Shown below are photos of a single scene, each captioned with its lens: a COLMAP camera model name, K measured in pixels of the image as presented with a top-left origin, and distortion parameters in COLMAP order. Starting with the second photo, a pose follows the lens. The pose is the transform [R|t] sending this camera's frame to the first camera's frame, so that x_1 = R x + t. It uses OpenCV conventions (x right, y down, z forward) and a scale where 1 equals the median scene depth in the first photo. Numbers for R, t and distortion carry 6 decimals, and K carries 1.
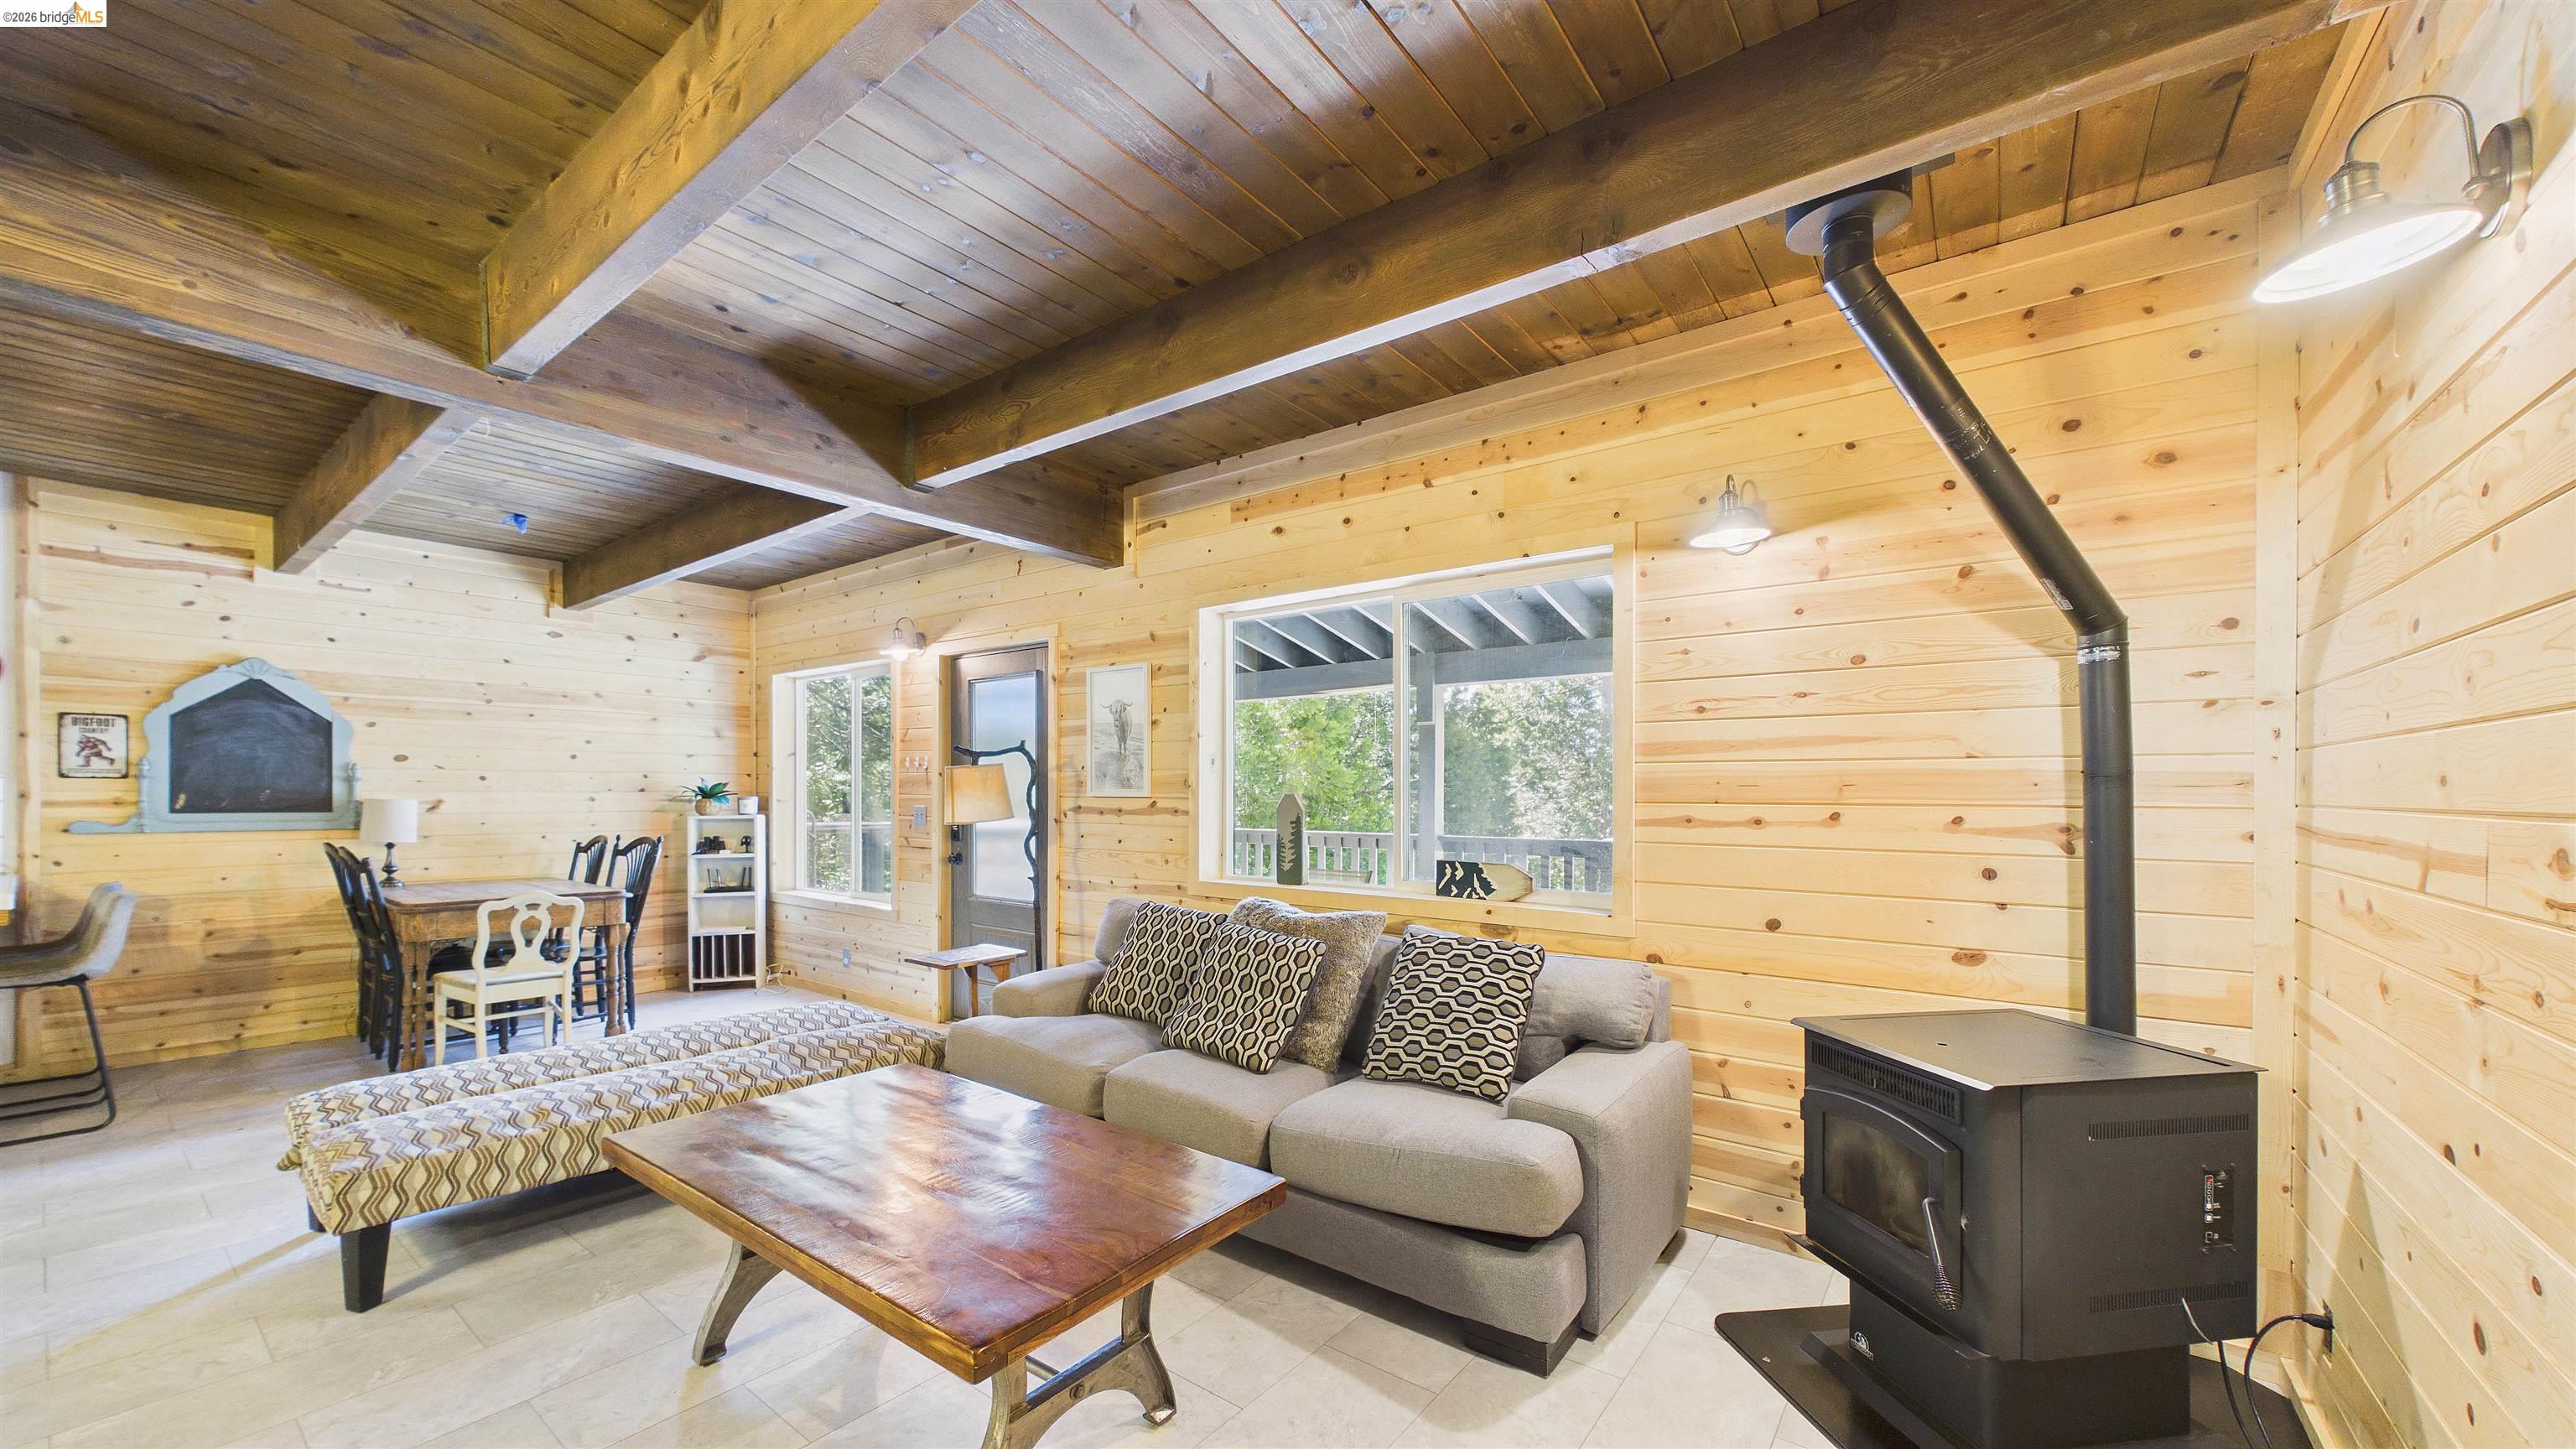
lens RADIAL K [[947.7, 0, 1289.0], [0, 947.7, 796.4], [0, 0, 1]] dist [0.002663, -0.000096]
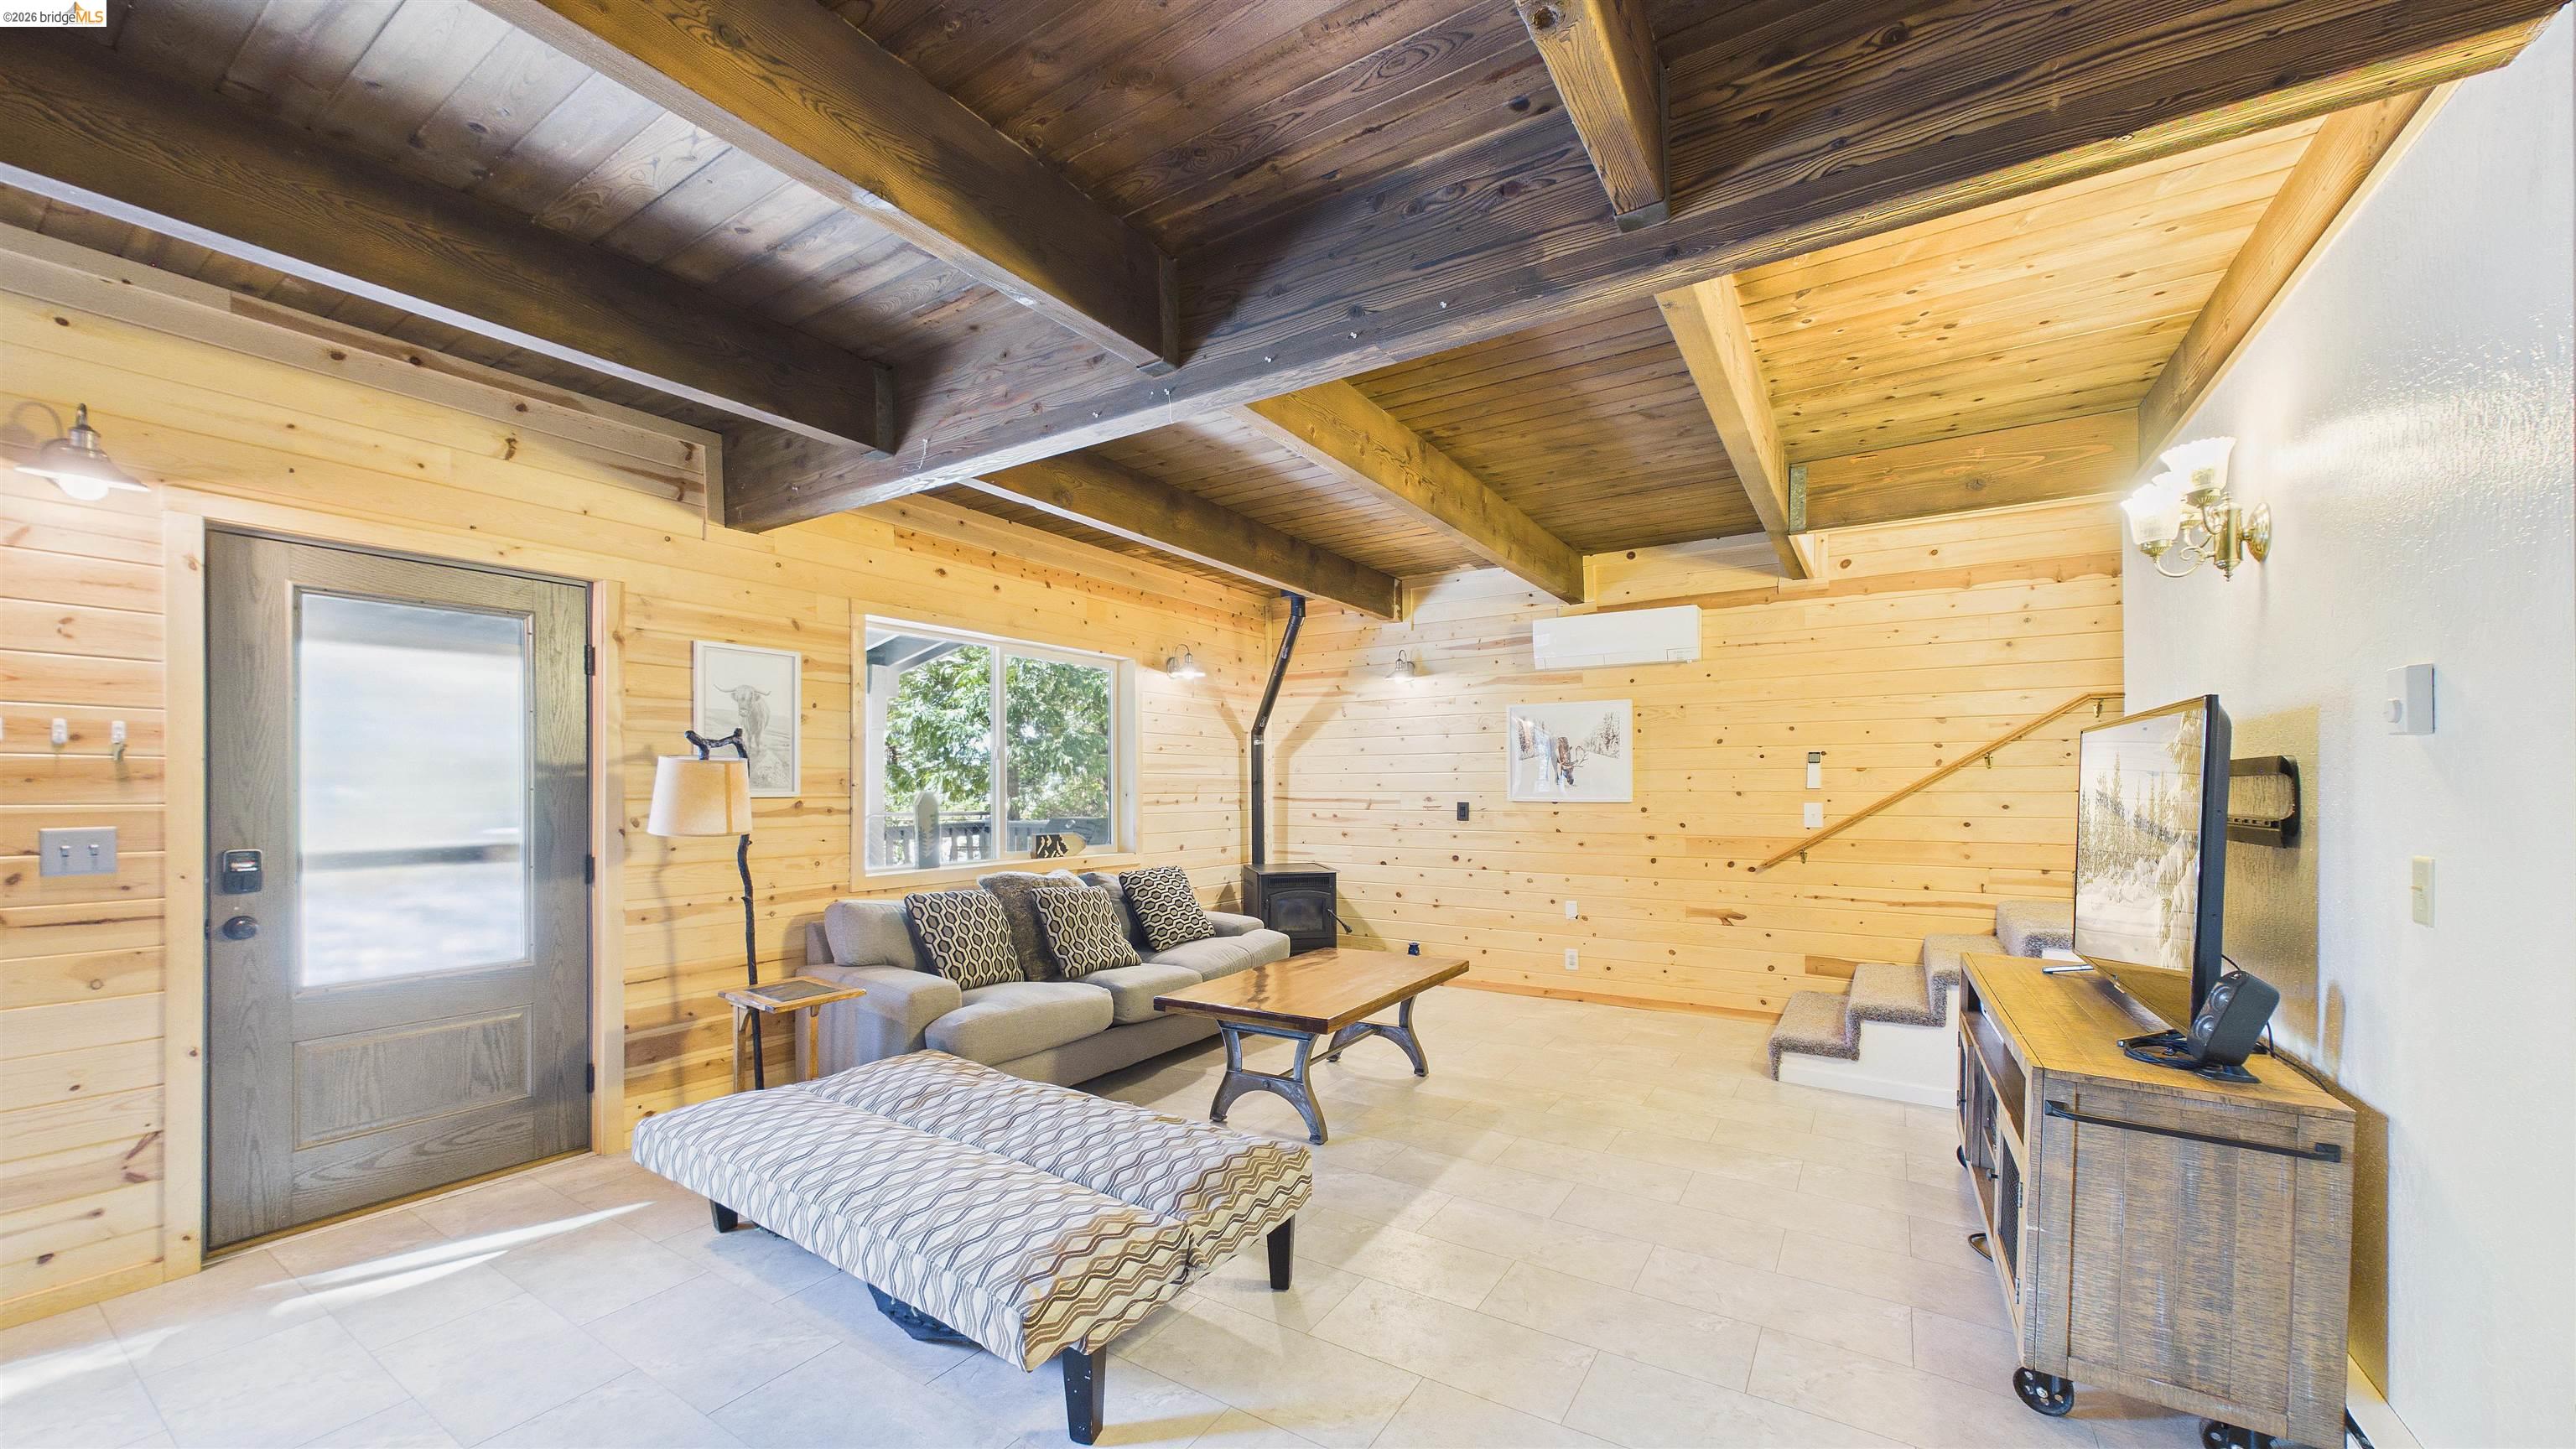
lens RADIAL K [[947.7, 0, 1289.0], [0, 947.7, 796.4], [0, 0, 1]] dist [0.002663, -0.000096]
pose [[-0.083504, -0.012376, 0.996431, -1.142624], [0.008267, 0.999880, 0.013112, -0.008188], [-0.996473, 0.009332, -0.083391, 0.610364]]
